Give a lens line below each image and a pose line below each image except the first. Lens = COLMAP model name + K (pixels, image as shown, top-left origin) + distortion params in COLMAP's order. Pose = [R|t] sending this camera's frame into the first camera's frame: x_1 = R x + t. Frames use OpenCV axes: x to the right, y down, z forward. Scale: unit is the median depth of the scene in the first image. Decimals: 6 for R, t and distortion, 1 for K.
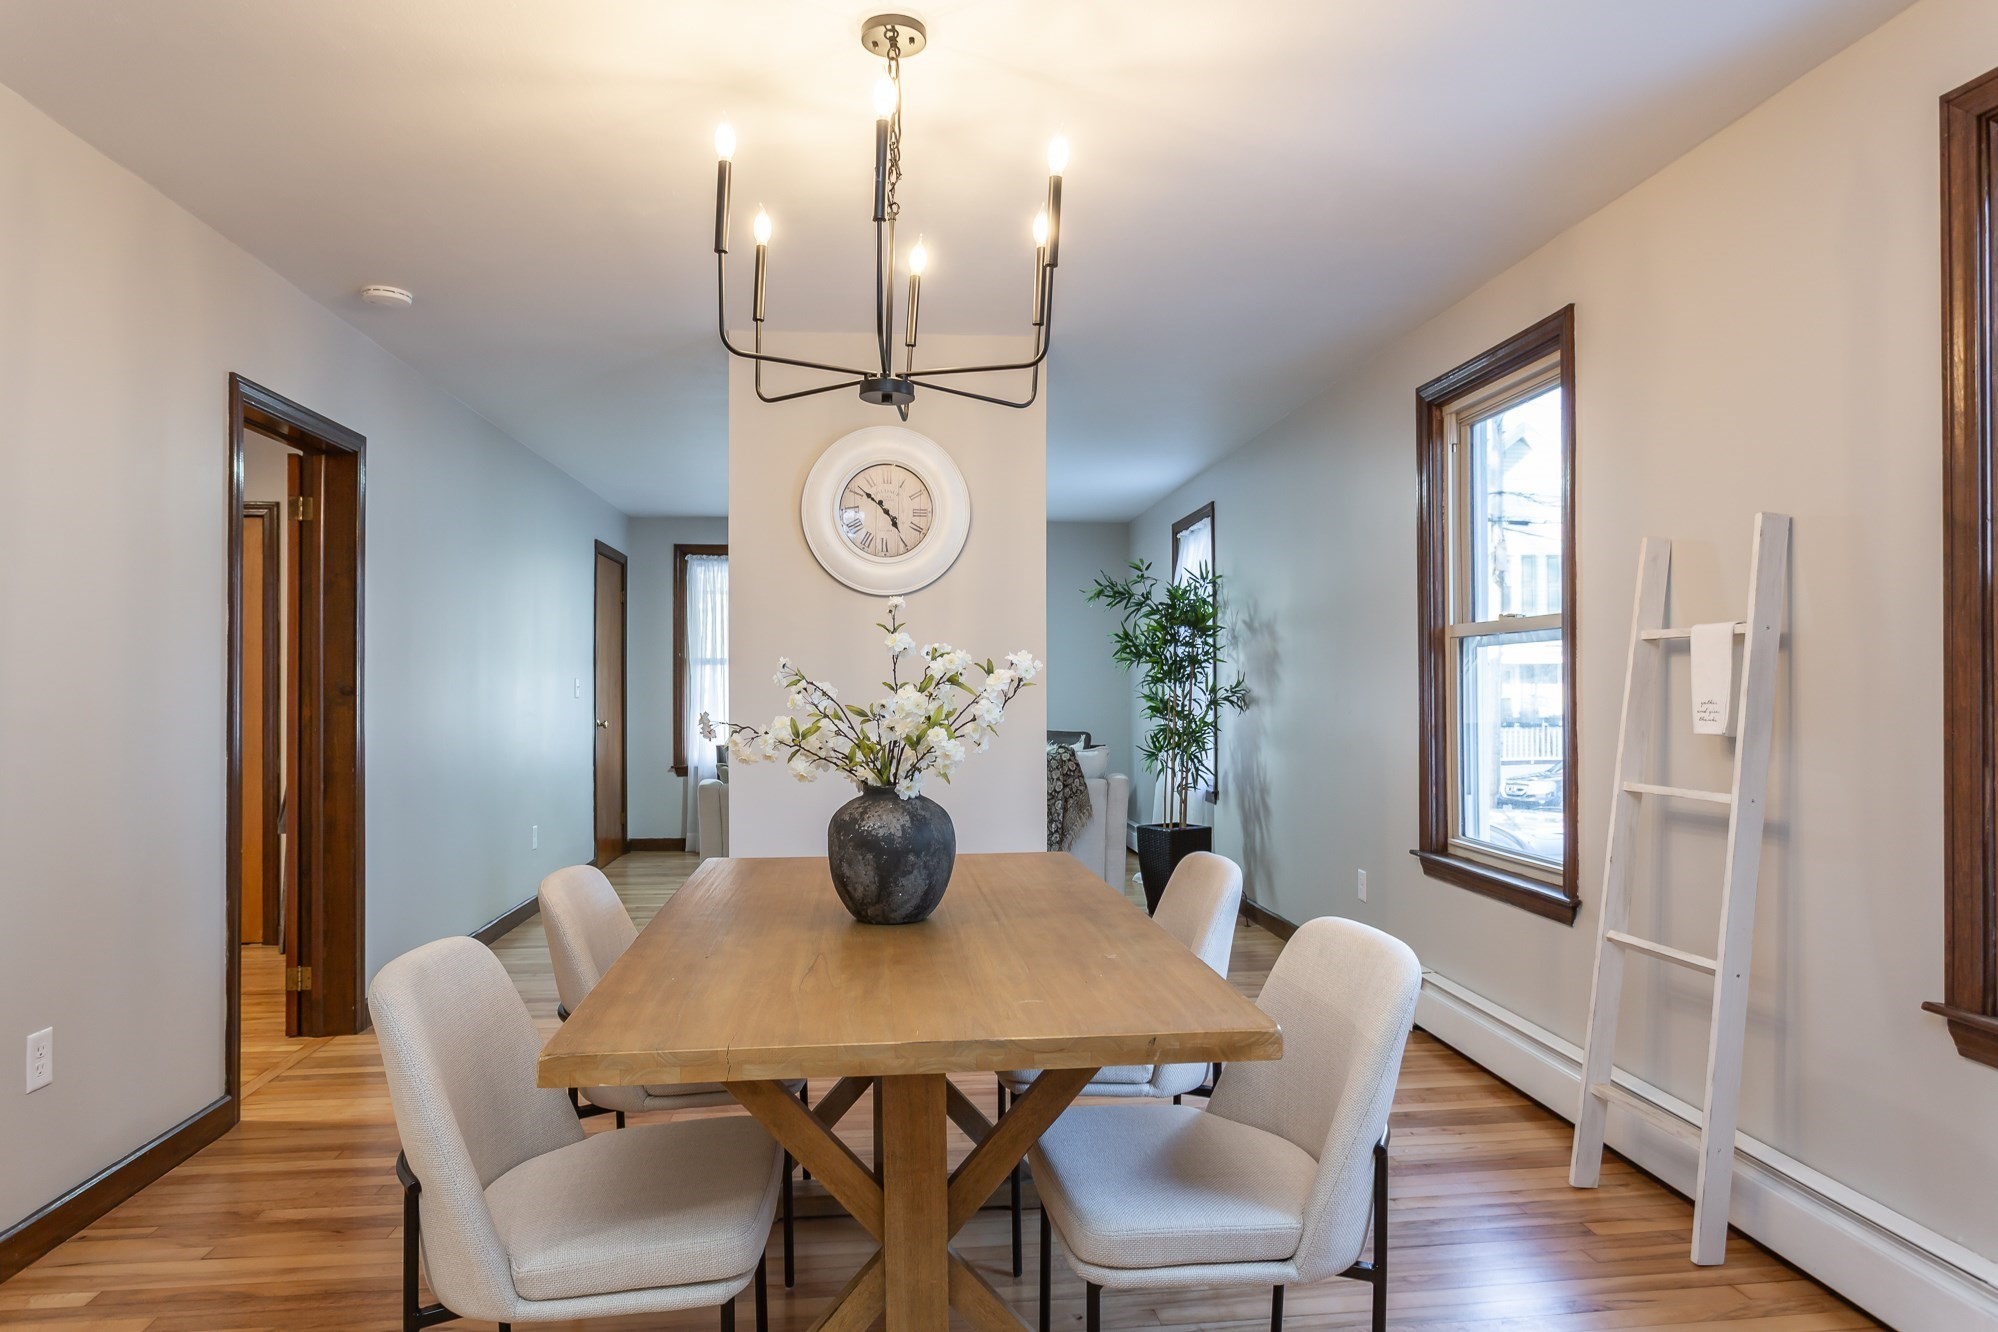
lens RADIAL K [[1180.7, 0, 1013.4], [0, 1180.7, 687.3], [0, 0, 1]] dist [-0.013842, 0.006006]
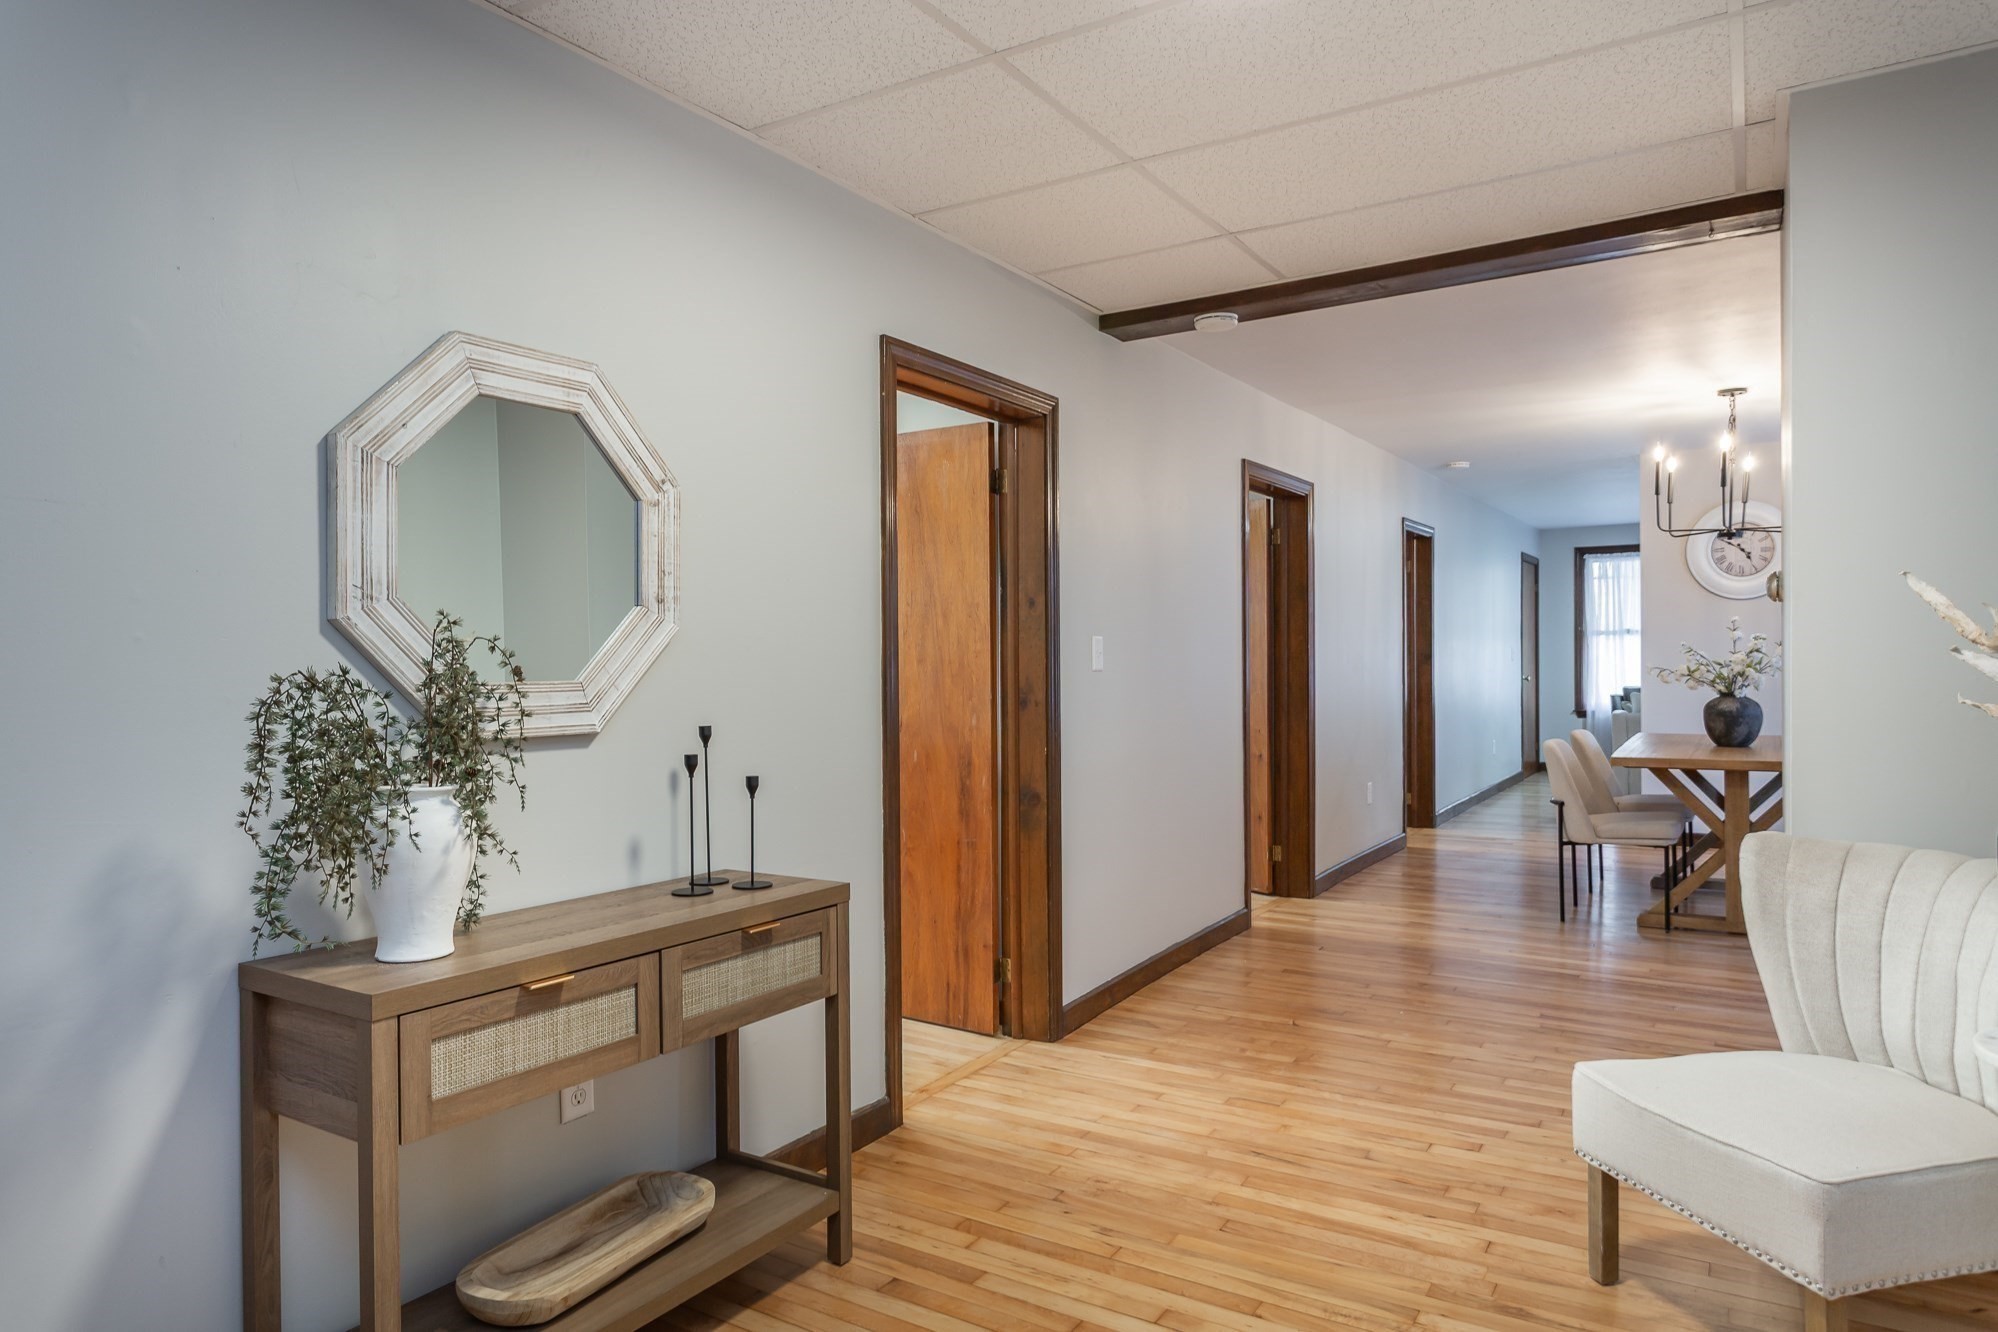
lens RADIAL K [[1180.7, 0, 995.8], [0, 1180.7, 671.7], [0, 0, 1]] dist [-0.013842, 0.006006]
pose [[0.765497, 0.001249, -0.643438, 0.160925], [0.009351, 0.999871, 0.013067, -0.004182], [0.643371, -0.016020, 0.765387, -1.011424]]
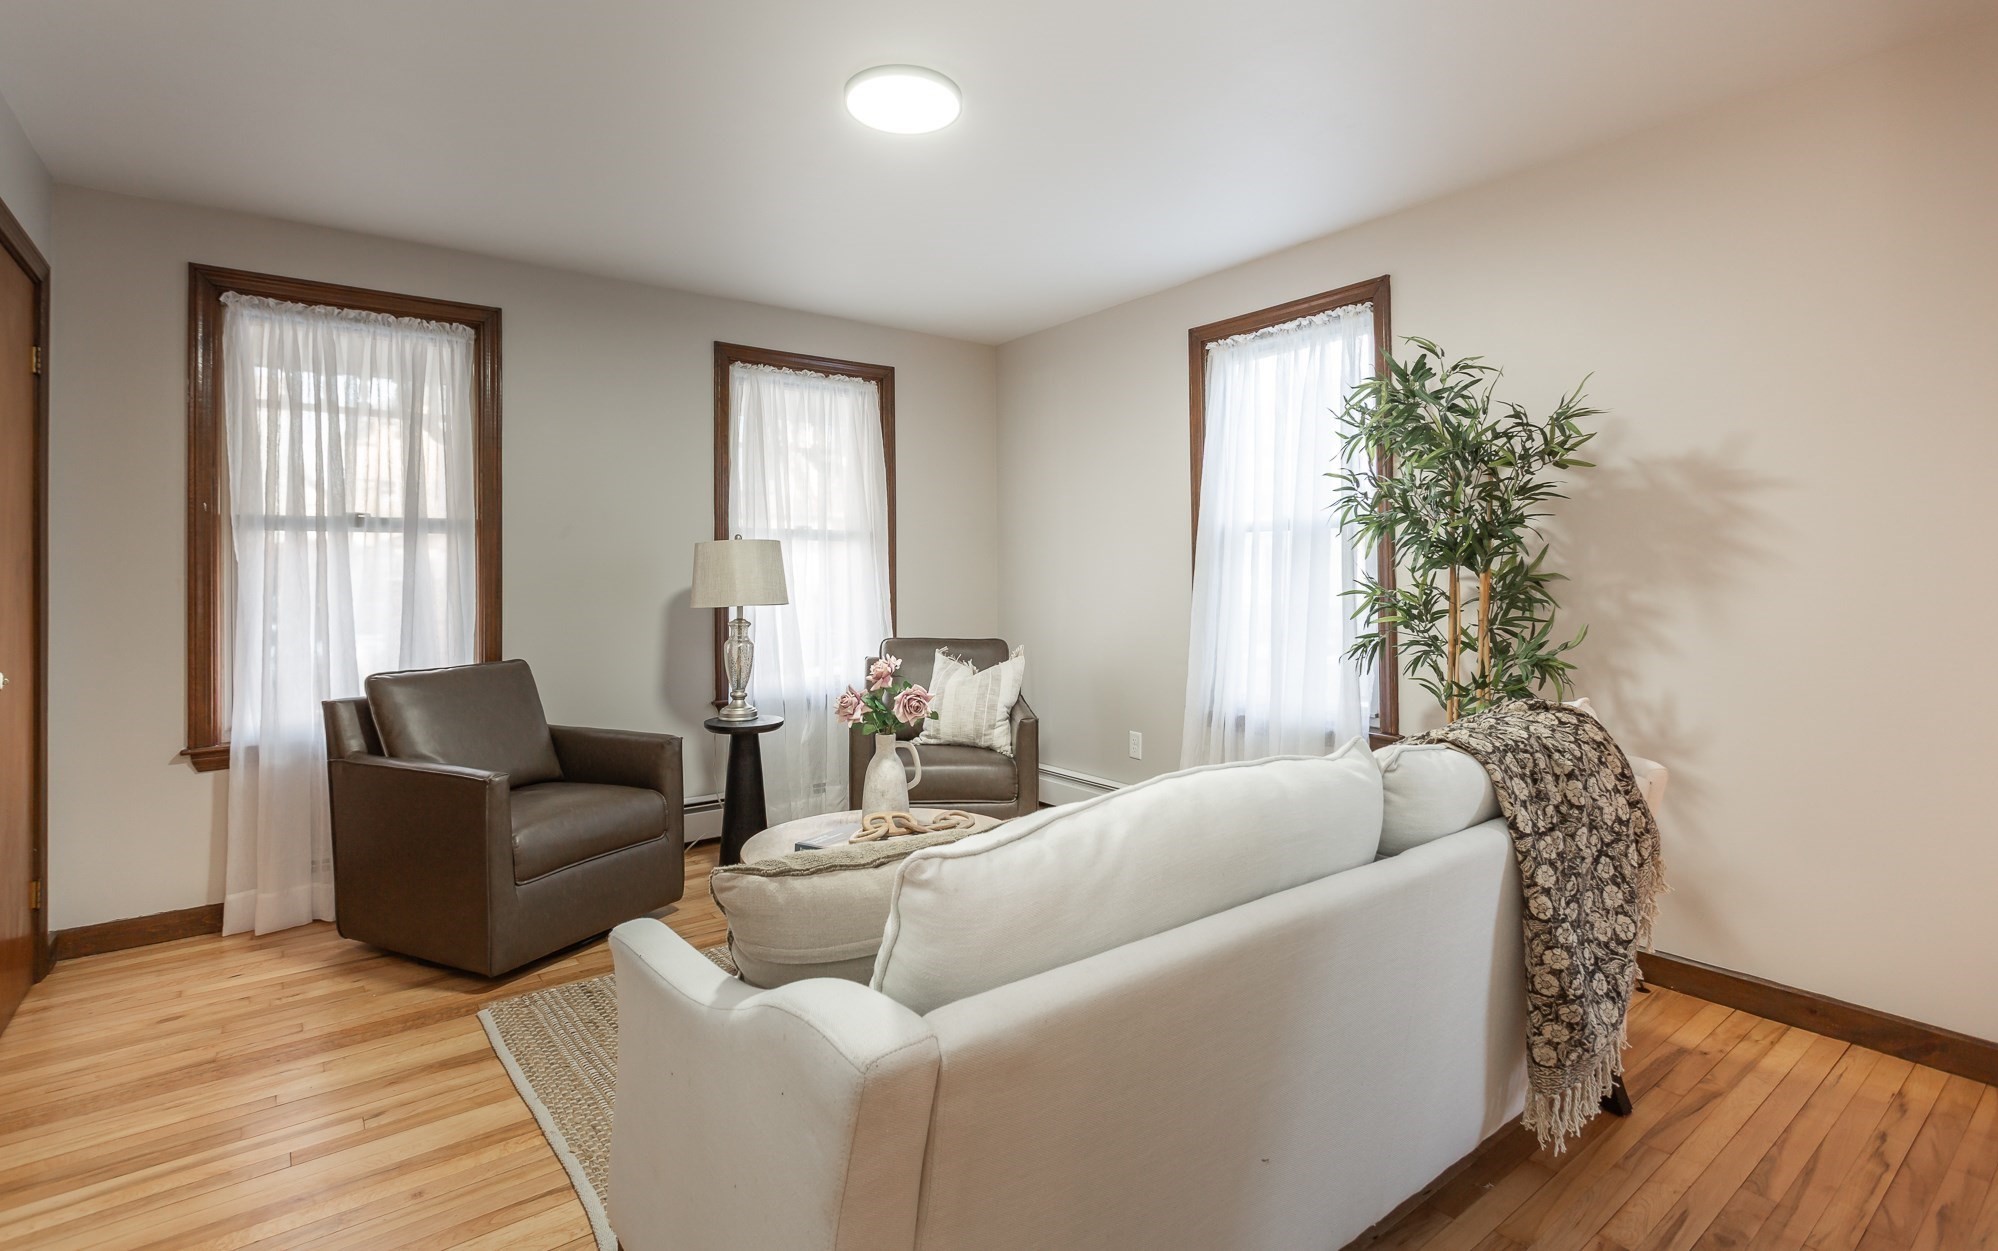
lens RADIAL K [[936.3, 0, 1002.9], [0, 936.3, 584.0], [0, 0, 1]] dist [-0.002579, 0.000098]
pose [[0.863978, -0.000580, 0.503529, -0.421792], [0.002900, 0.999988, -0.003823, 0.010924], [-0.503521, 0.004763, 0.863970, 1.128595]]
